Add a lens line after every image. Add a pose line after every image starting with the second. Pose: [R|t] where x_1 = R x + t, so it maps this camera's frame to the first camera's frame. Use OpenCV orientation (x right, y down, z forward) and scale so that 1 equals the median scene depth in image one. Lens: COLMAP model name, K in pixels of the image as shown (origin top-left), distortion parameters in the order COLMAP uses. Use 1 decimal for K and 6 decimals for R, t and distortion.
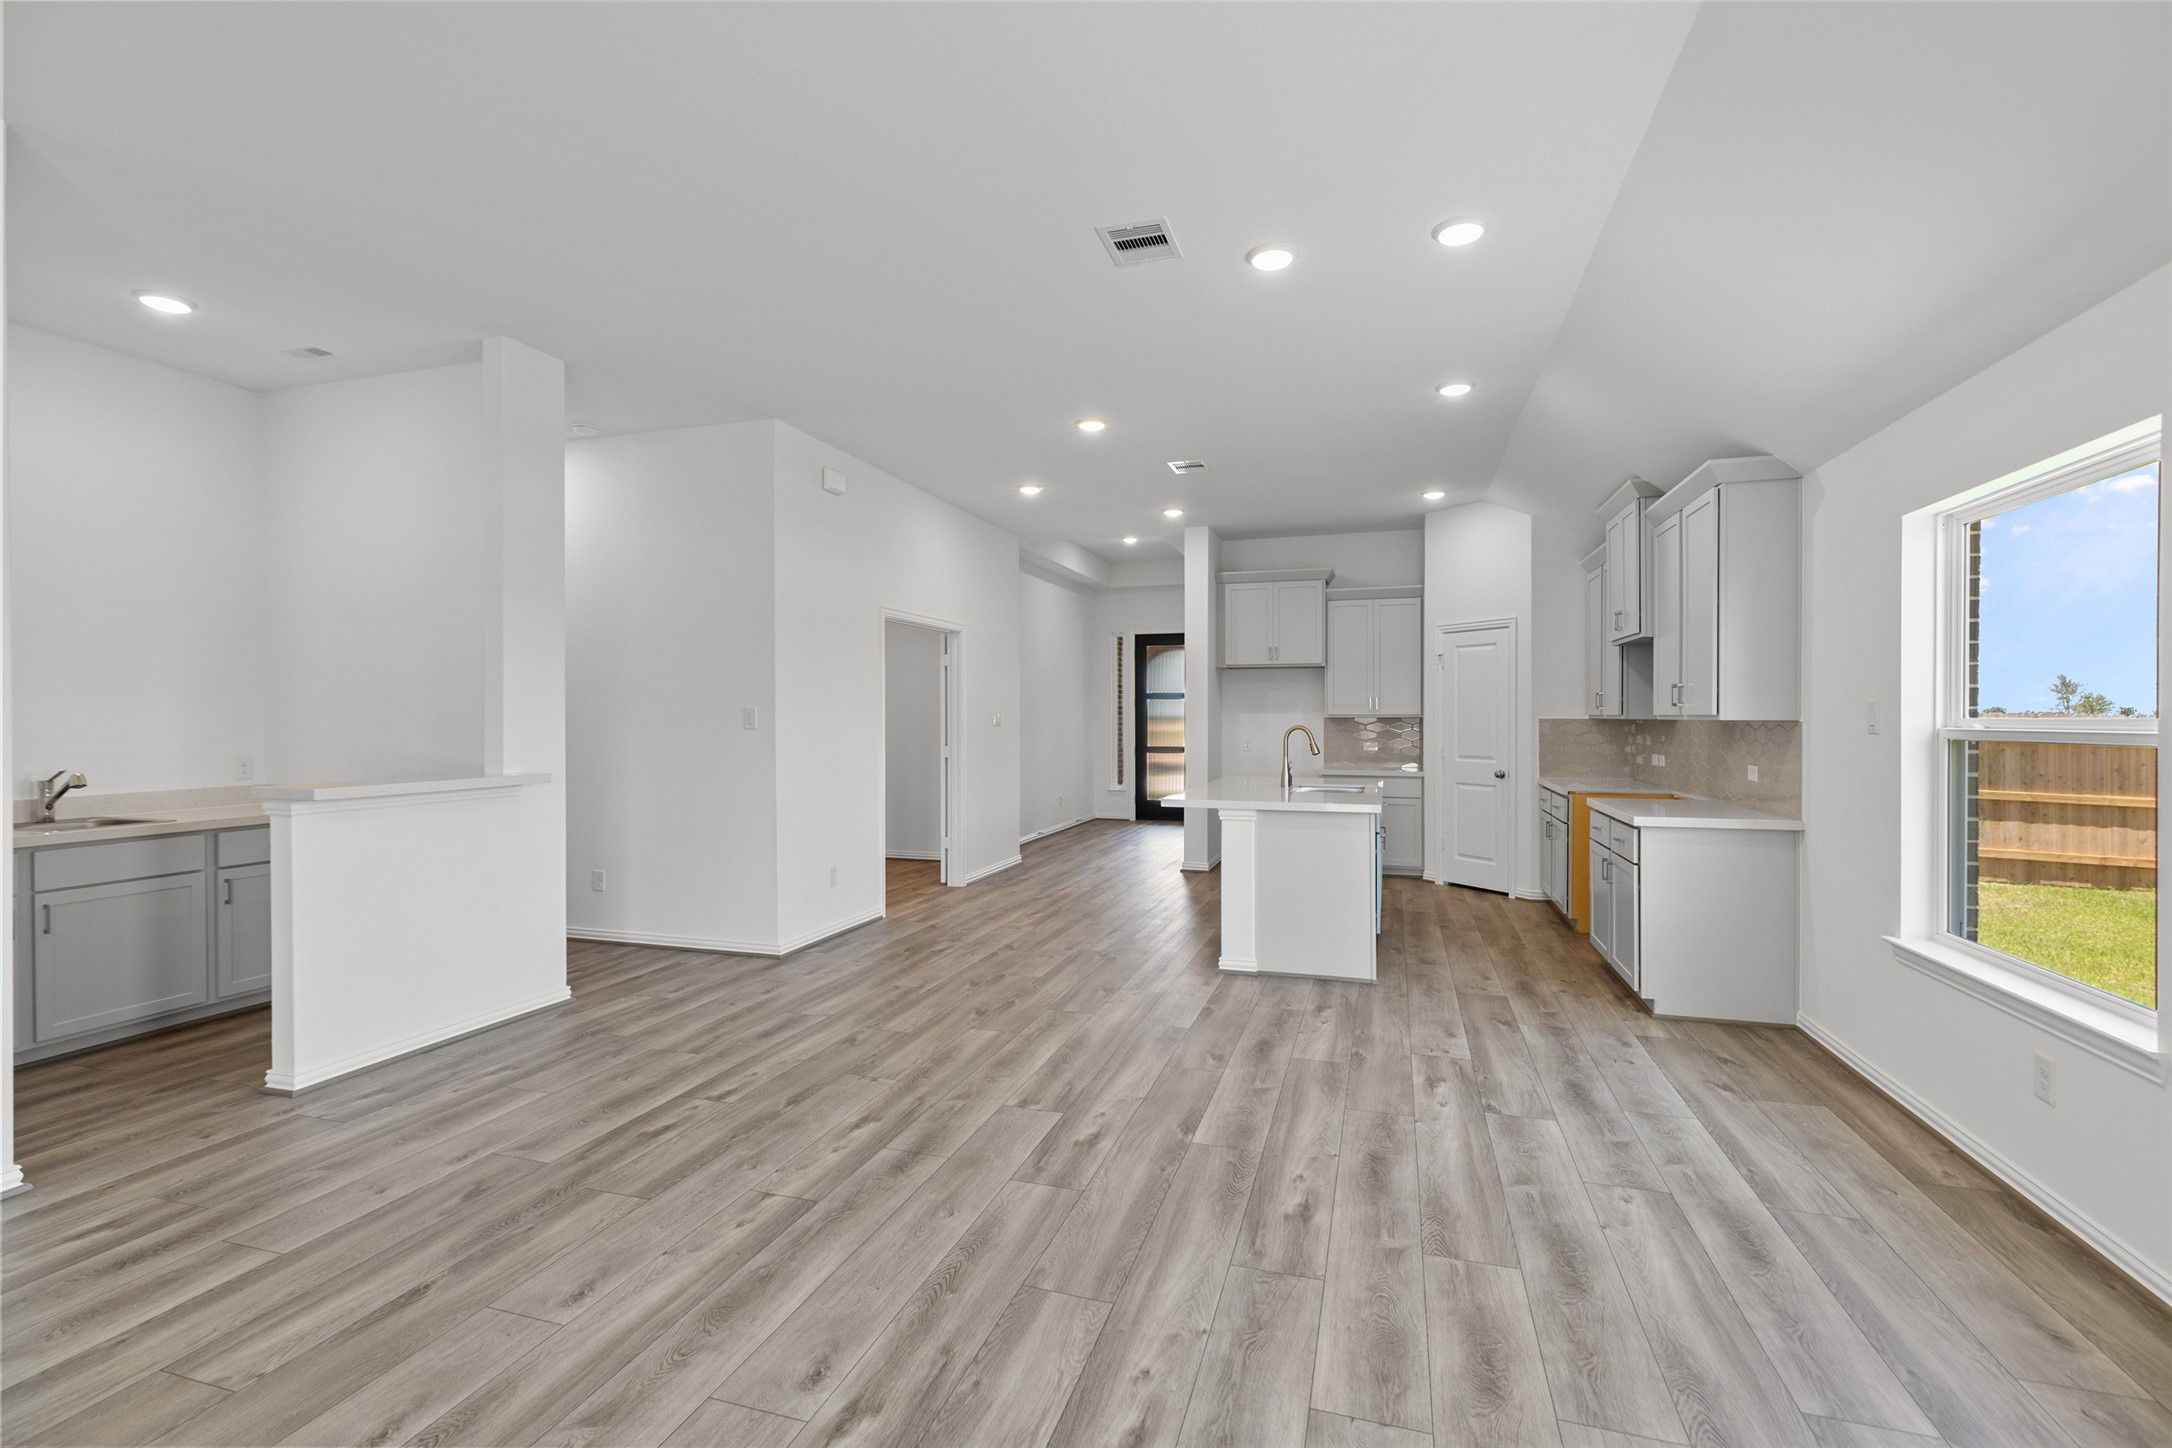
lens RADIAL K [[972.1, 0, 1073.9], [0, 972.1, 721.8], [0, 0, 1]] dist [-0.000294, 0.001000]
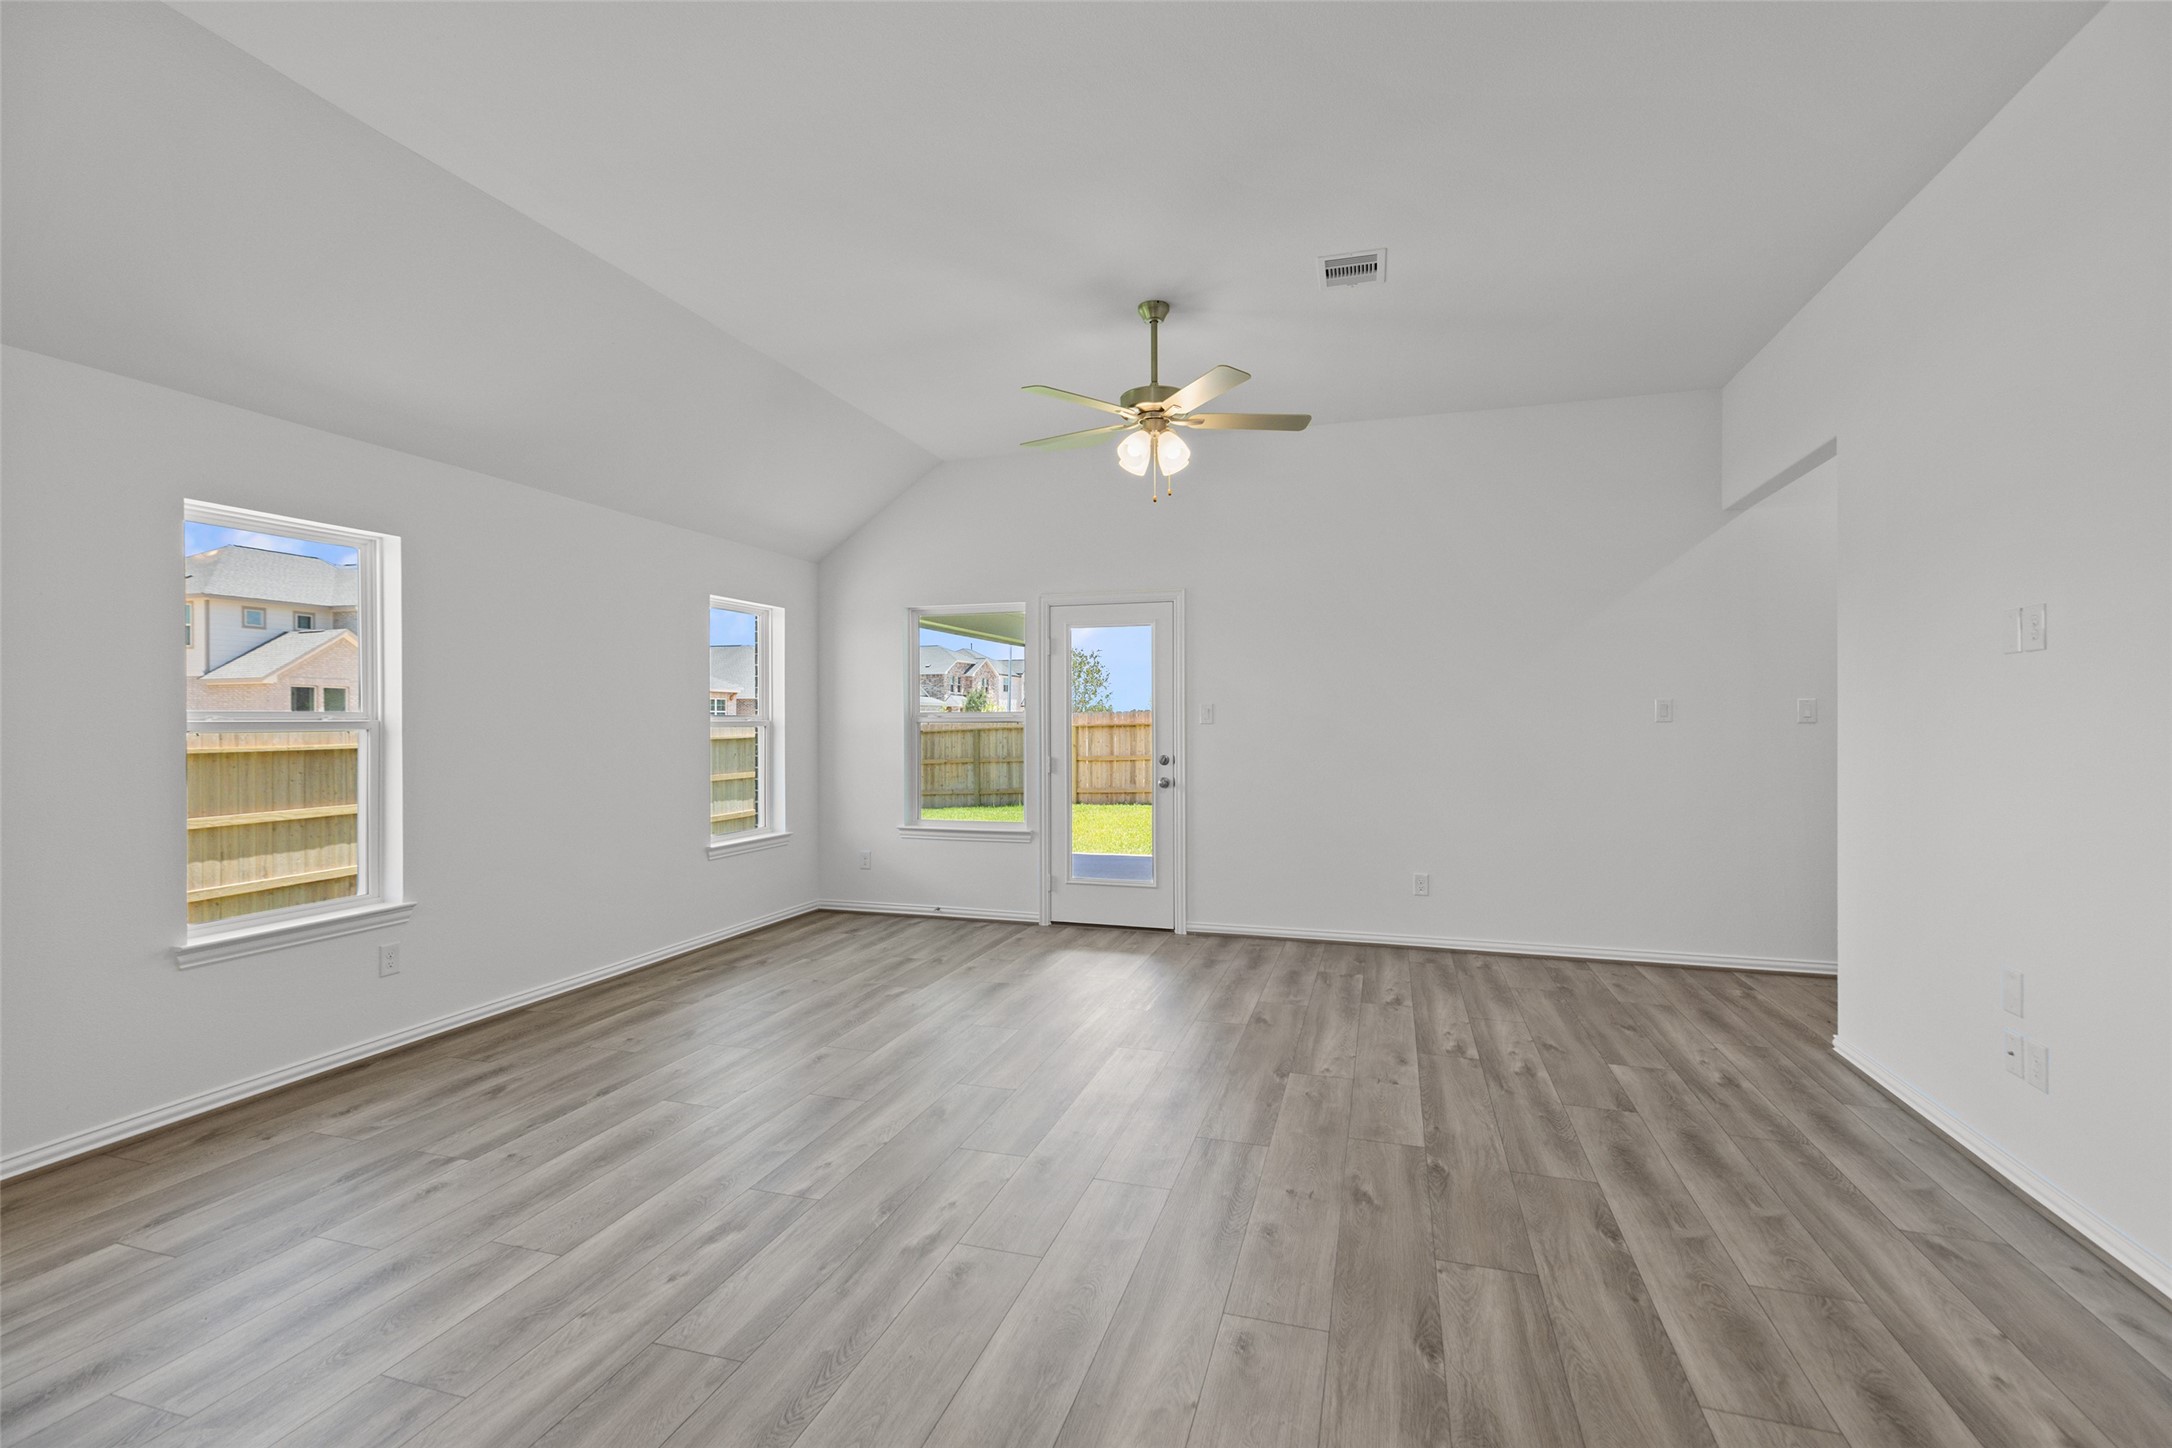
lens RADIAL K [[984.3, 0, 1083.4], [0, 984.3, 717.6], [0, 0, 1]] dist [0.009213, -0.001587]
pose [[-0.999900, 0.004967, -0.013251, -0.181555], [0.004947, 0.999987, 0.001522, 0.004314], [0.013258, 0.001456, -0.999911, 0.986855]]
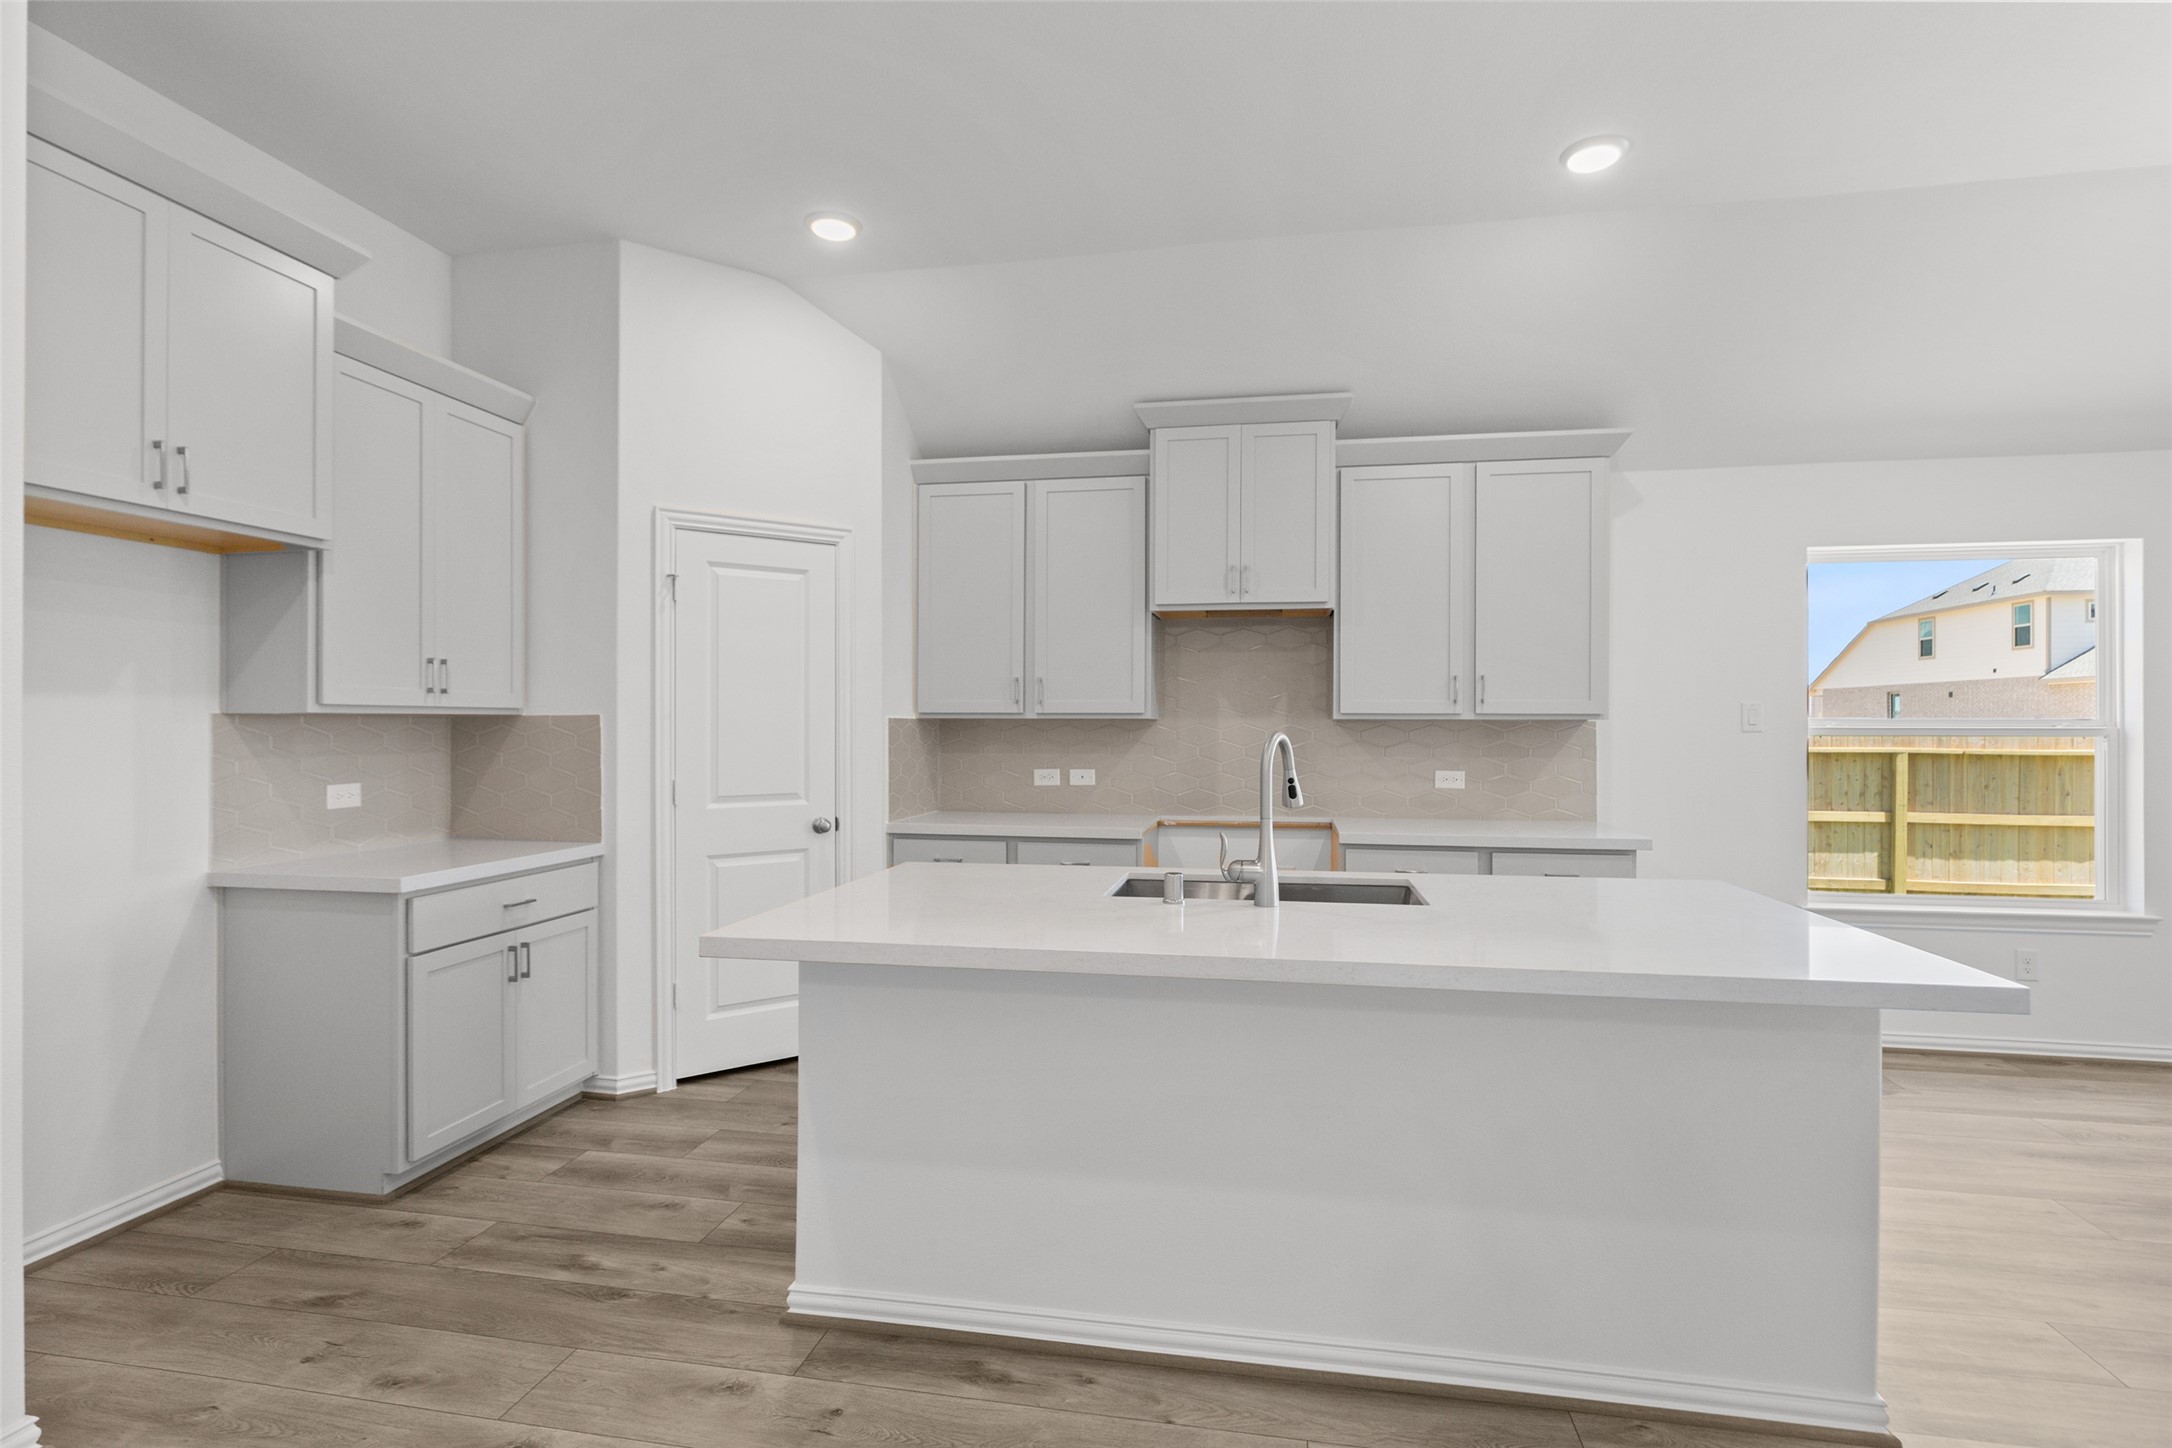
lens RADIAL K [[1022.5, 0, 1084.4], [0, 1022.5, 726.2], [0, 0, 1]] dist [-0.000452, -0.001599]
pose [[-0.127147, -0.002859, 0.991880, -0.206704], [0.002177, 0.999993, 0.003162, -0.000600], [-0.991881, 0.002562, -0.127140, 1.566795]]
